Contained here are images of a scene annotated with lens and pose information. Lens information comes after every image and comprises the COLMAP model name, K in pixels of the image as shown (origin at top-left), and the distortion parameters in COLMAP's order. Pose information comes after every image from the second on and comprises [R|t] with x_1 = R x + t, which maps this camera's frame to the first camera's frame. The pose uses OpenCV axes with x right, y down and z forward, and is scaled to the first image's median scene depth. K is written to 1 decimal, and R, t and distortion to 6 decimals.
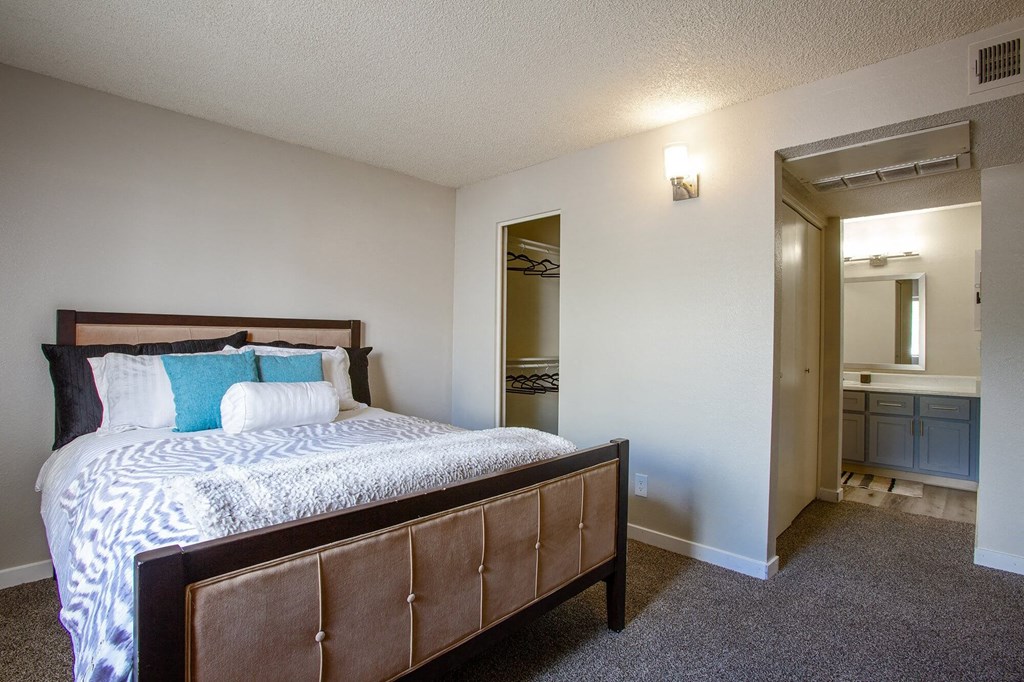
lens RADIAL K [[496.7, 0, 502.2], [0, 496.7, 336.9], [0, 0, 1]] dist [-0.066843, 0.032850]
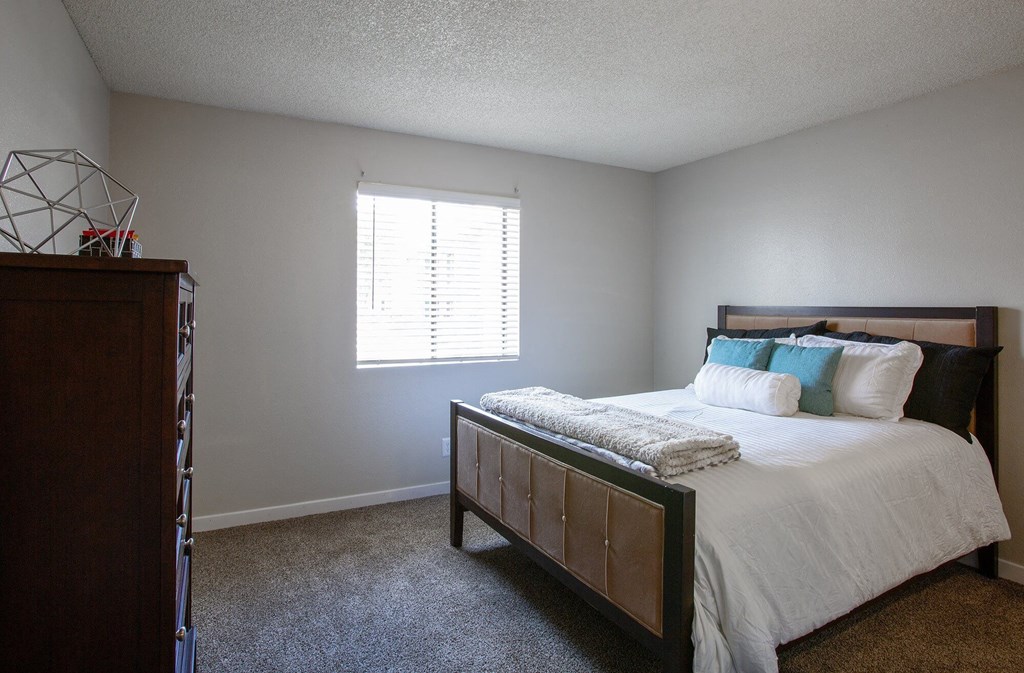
lens RADIAL K [[549.7, 0, 516.7], [0, 549.7, 322.8], [0, 0, 1]] dist [-0.003540, 0.002013]
pose [[-0.269034, 0.019155, -0.962940, 1.087762], [-0.002916, 0.999781, 0.020702, -0.043263], [0.963126, 0.008378, -0.268919, 1.019936]]
